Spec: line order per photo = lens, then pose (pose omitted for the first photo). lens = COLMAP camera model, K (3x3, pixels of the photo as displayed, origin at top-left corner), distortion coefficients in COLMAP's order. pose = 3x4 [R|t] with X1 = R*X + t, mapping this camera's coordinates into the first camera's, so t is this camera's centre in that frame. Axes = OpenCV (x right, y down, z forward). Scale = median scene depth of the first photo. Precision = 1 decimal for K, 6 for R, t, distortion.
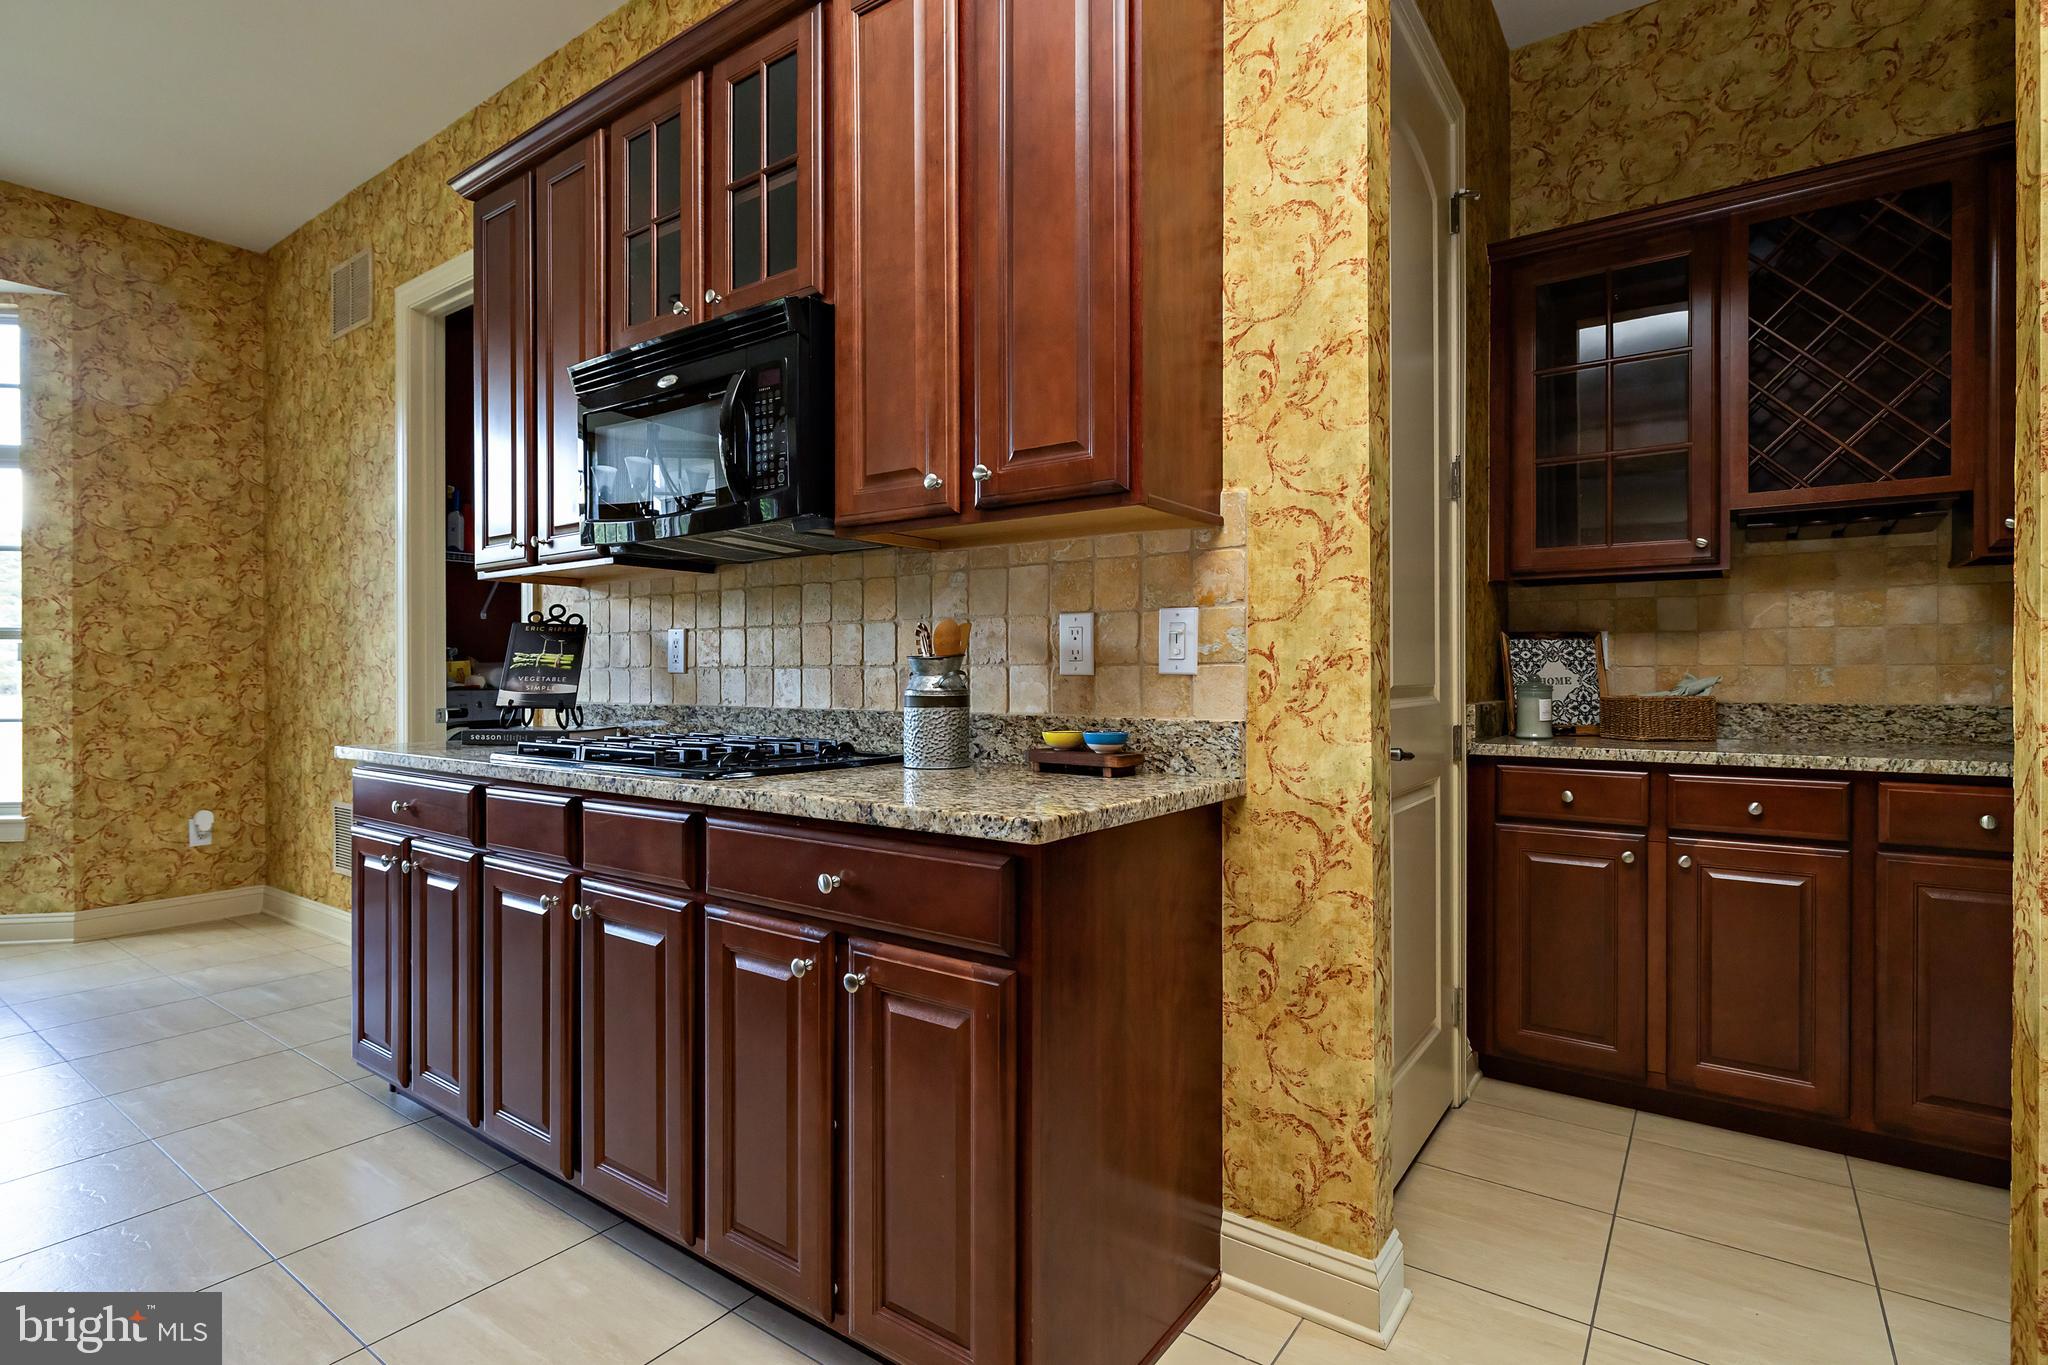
lens RADIAL K [[989.8, 0, 1024.0], [0, 989.8, 682.5], [0, 0, 1]] dist [-0.000055, 0.000449]
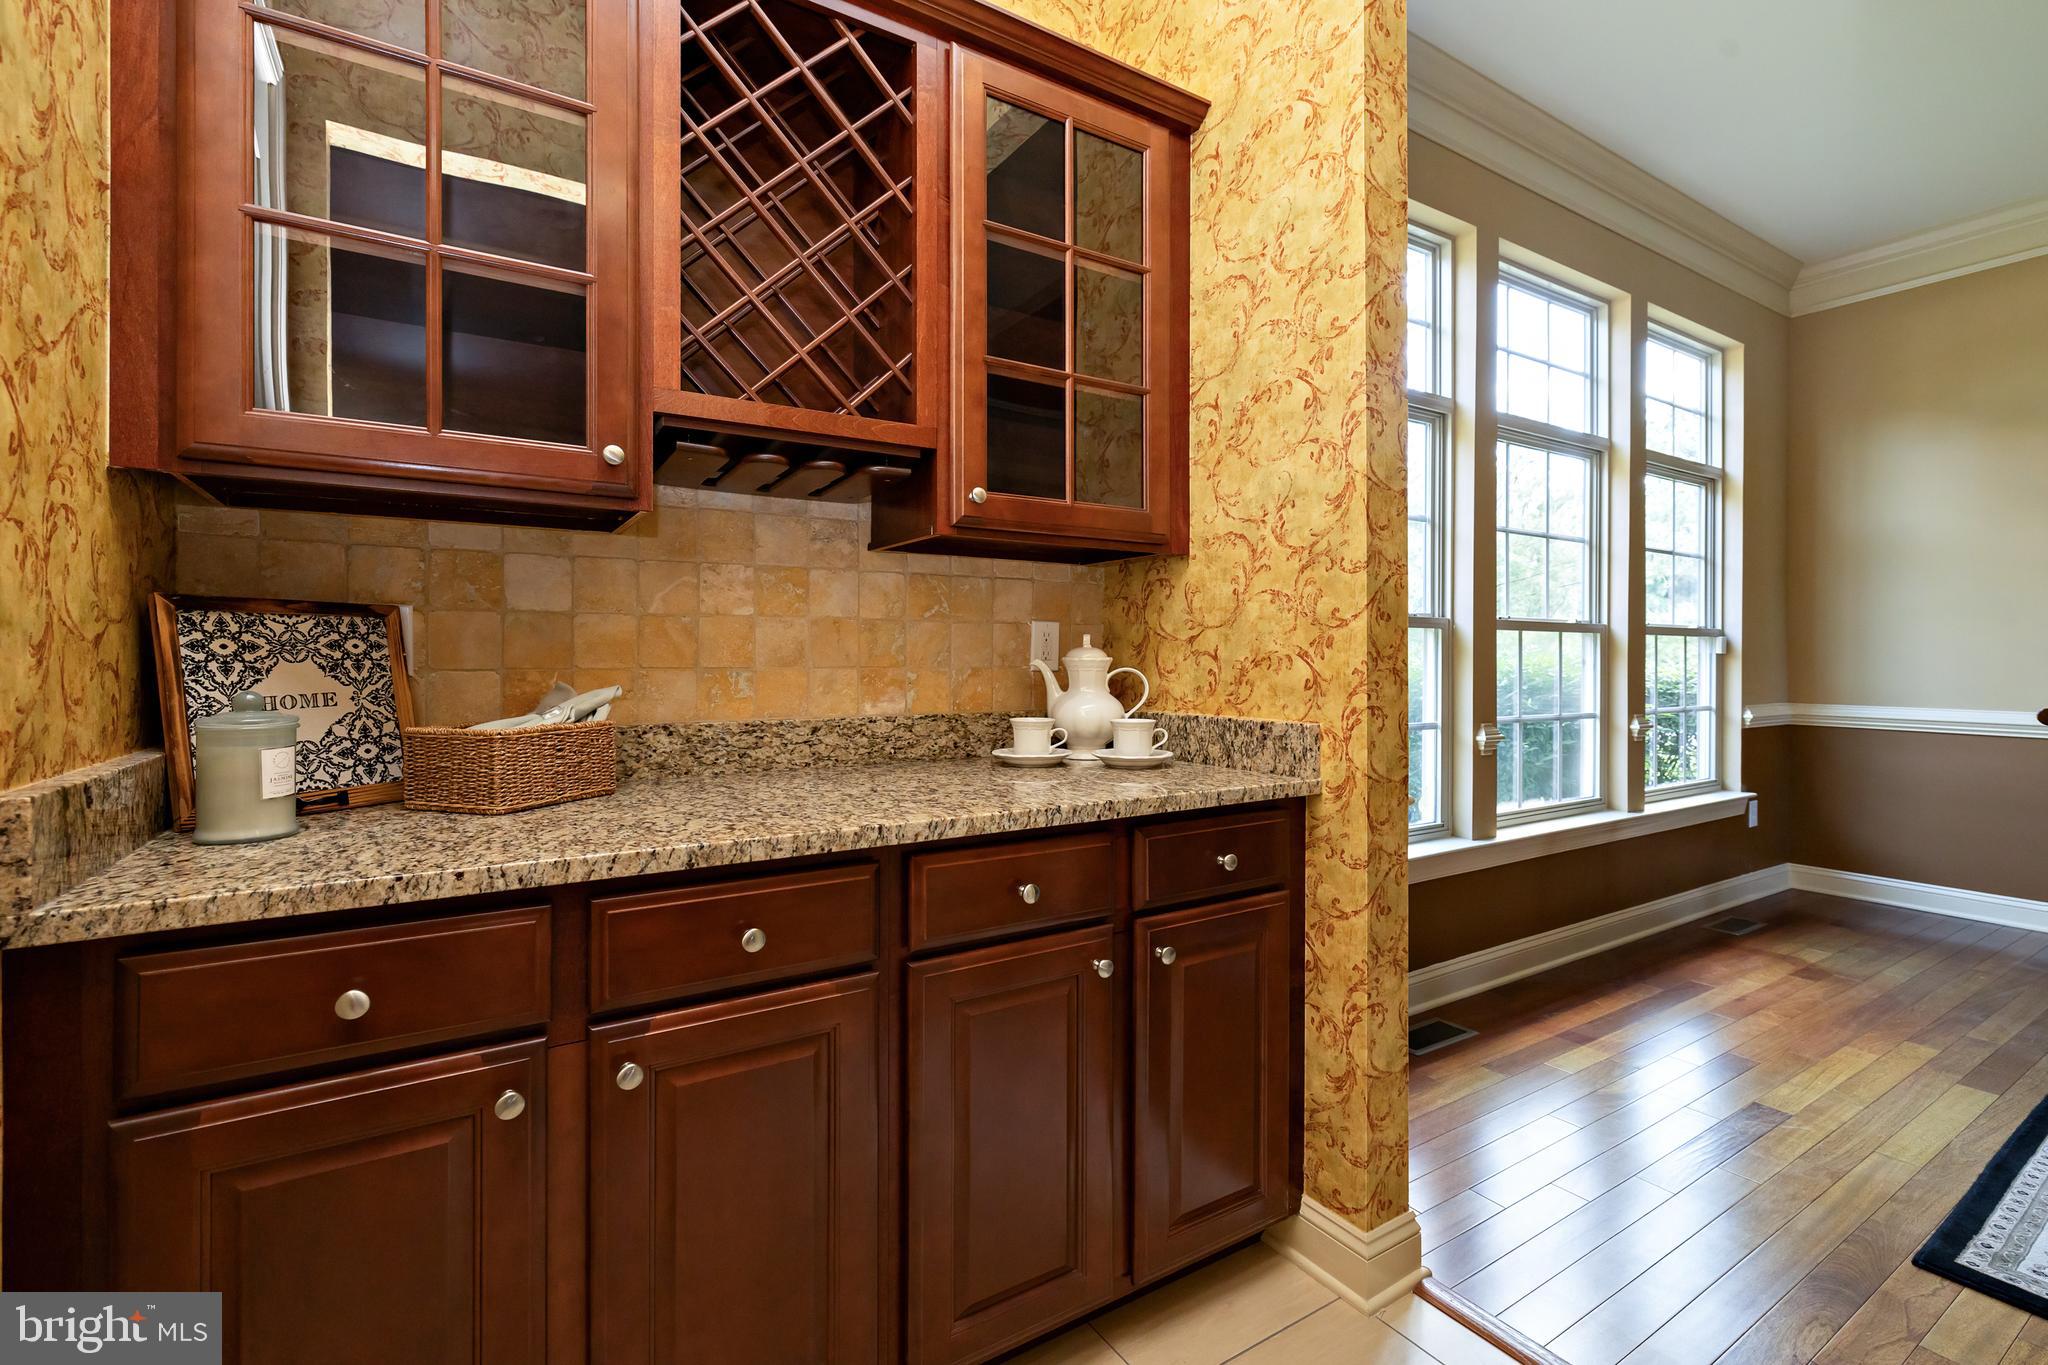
lens RADIAL K [[802.2, 0, 1025.6], [0, 802.2, 656.0], [0, 0, 1]] dist [0.001966, 0.000130]
pose [[0.317820, 0.003772, 0.948144, 0.324135], [0.010319, 0.999919, -0.007437, -0.020297], [-0.948095, 0.012148, 0.317756, 0.630565]]
